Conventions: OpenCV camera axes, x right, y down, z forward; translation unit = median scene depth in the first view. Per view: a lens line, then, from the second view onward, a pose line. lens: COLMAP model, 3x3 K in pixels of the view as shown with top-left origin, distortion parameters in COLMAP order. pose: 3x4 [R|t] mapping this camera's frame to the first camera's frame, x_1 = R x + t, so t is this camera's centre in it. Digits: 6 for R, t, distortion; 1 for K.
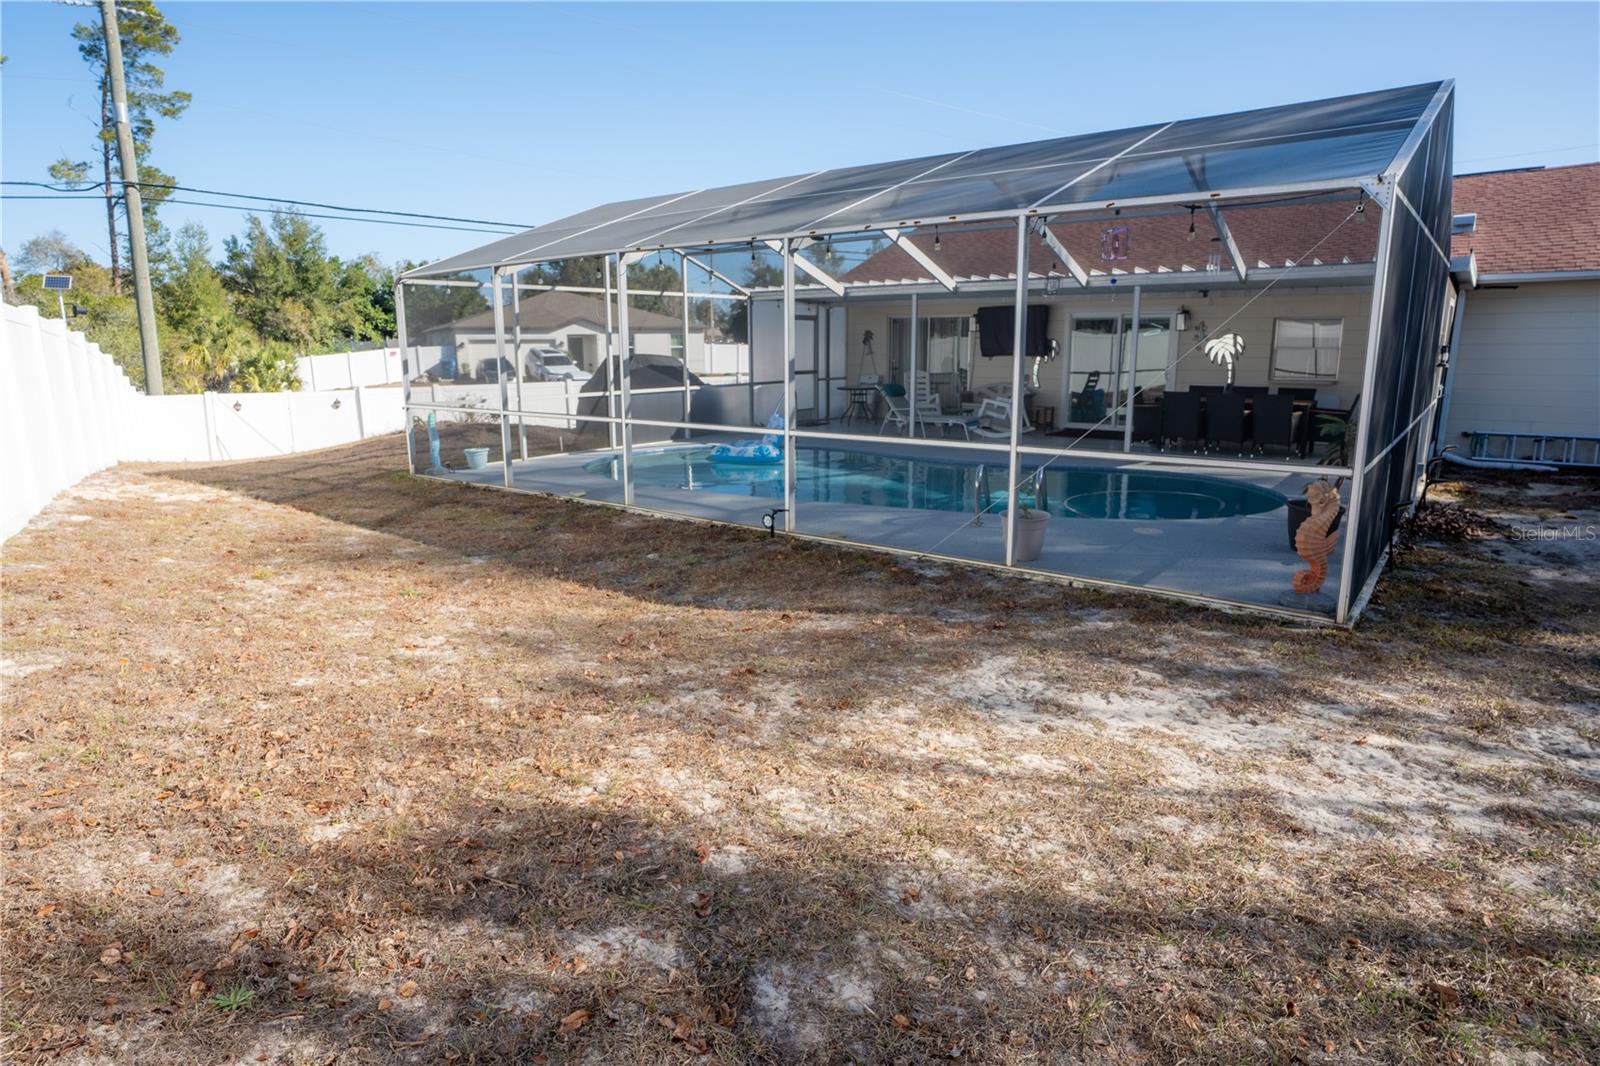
lens RADIAL K [[911.7, 0, 796.0], [0, 911.7, 526.2], [0, 0, 1]] dist [-0.042283, 0.038634]
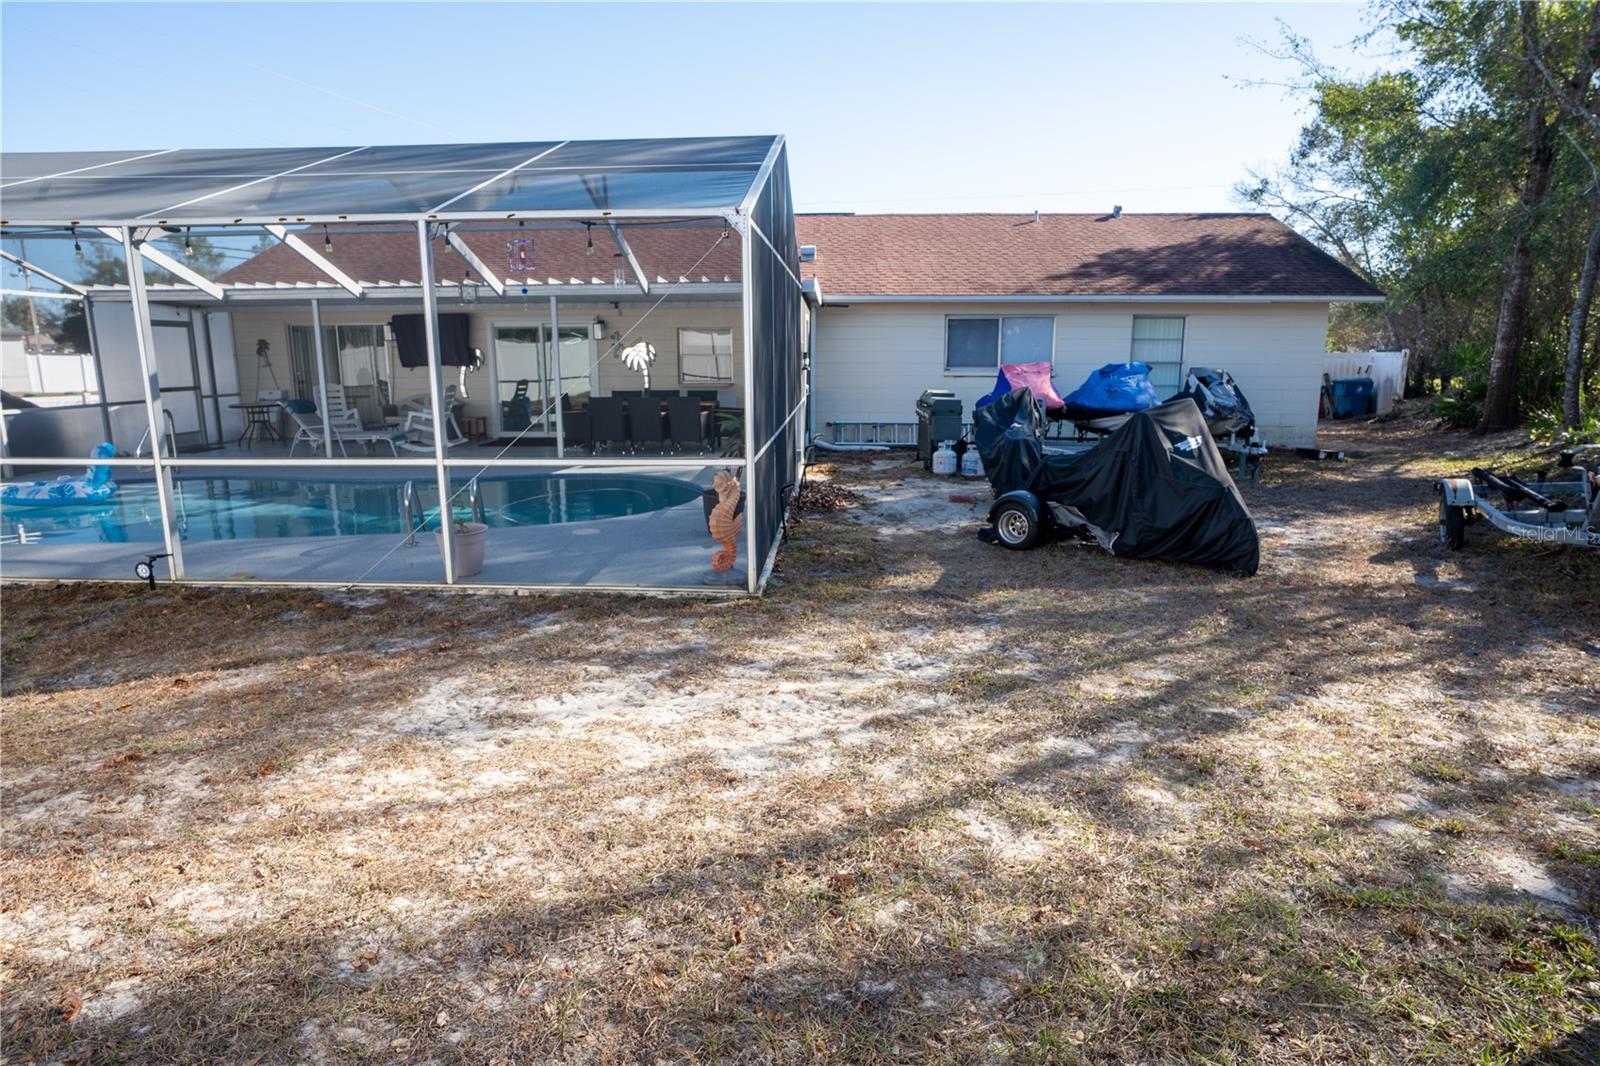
lens RADIAL K [[911.7, 0, 796.0], [0, 911.7, 526.2], [0, 0, 1]] dist [-0.042283, 0.038634]
pose [[0.826089, -0.106846, 0.553318, 0.013279], [0.112077, 0.993398, 0.024499, 0.000707], [-0.552282, 0.041776, 0.832610, -0.004337]]
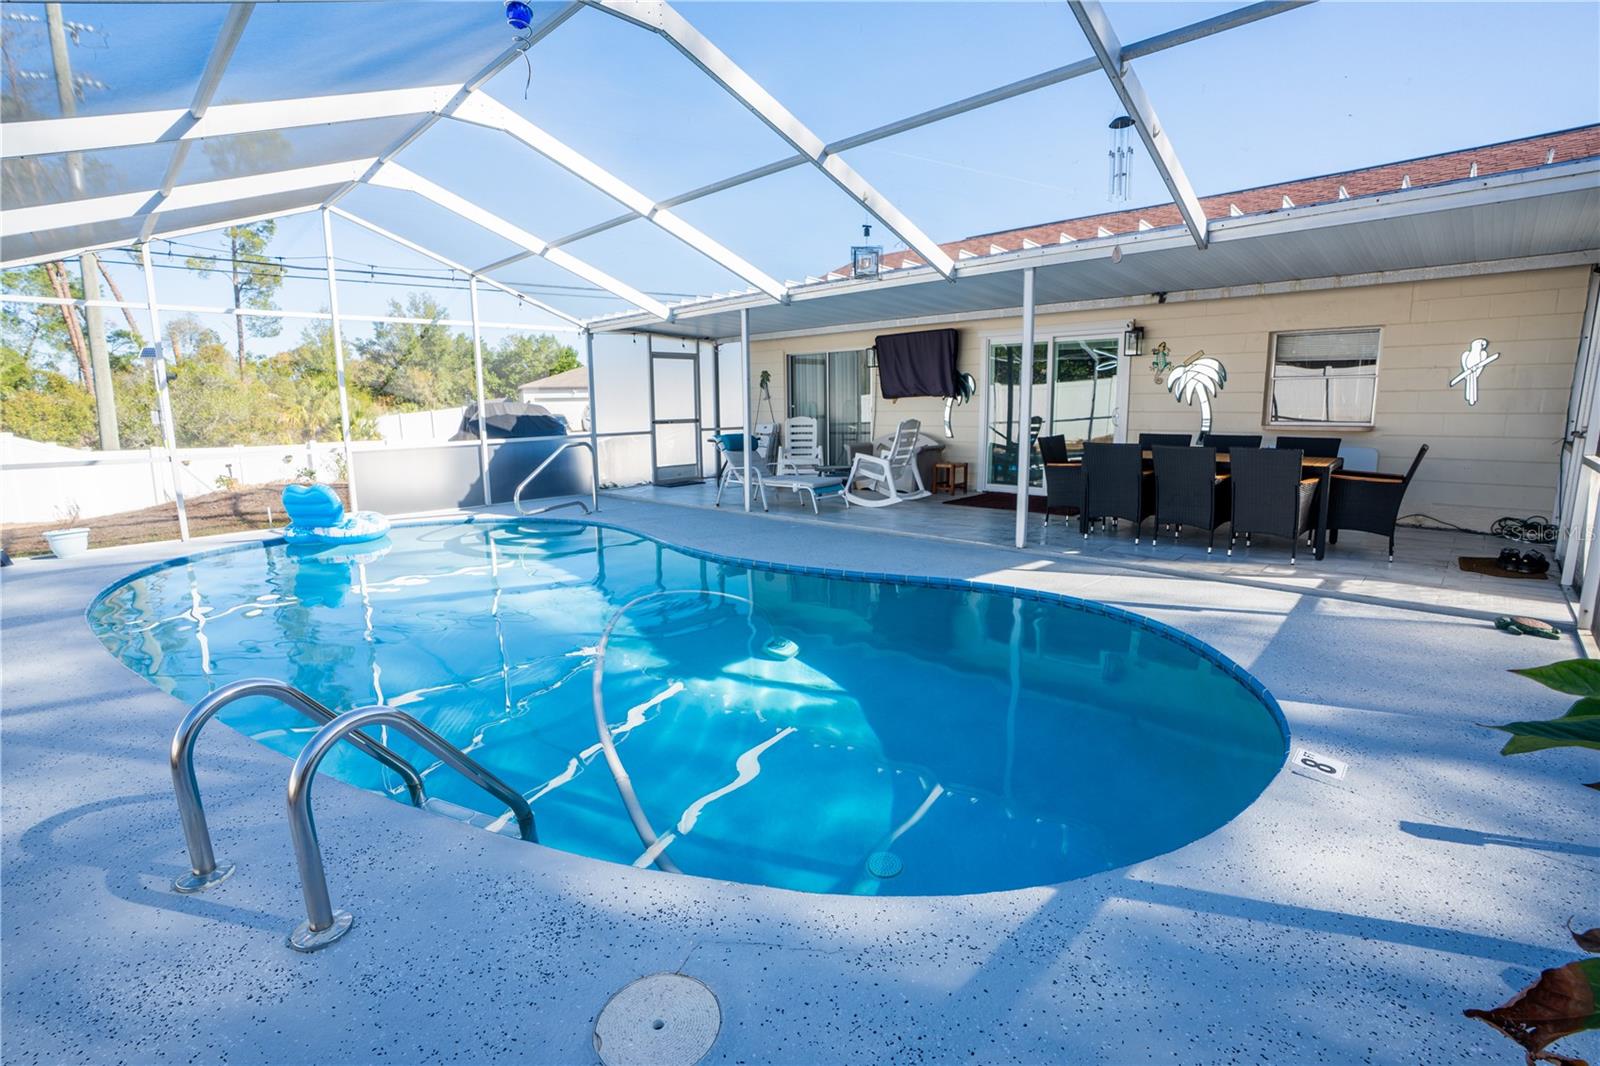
lens RADIAL K [[730.7, 0, 800.0], [0, 730.7, 533.0], [0, 0, 1]] dist [-0.042450, 0.000126]
pose [[0.994048, 0.009137, -0.108563, 0.581845], [-0.011514, 0.999707, -0.021289, -0.162138], [0.108336, 0.022412, 0.993862, 1.055494]]
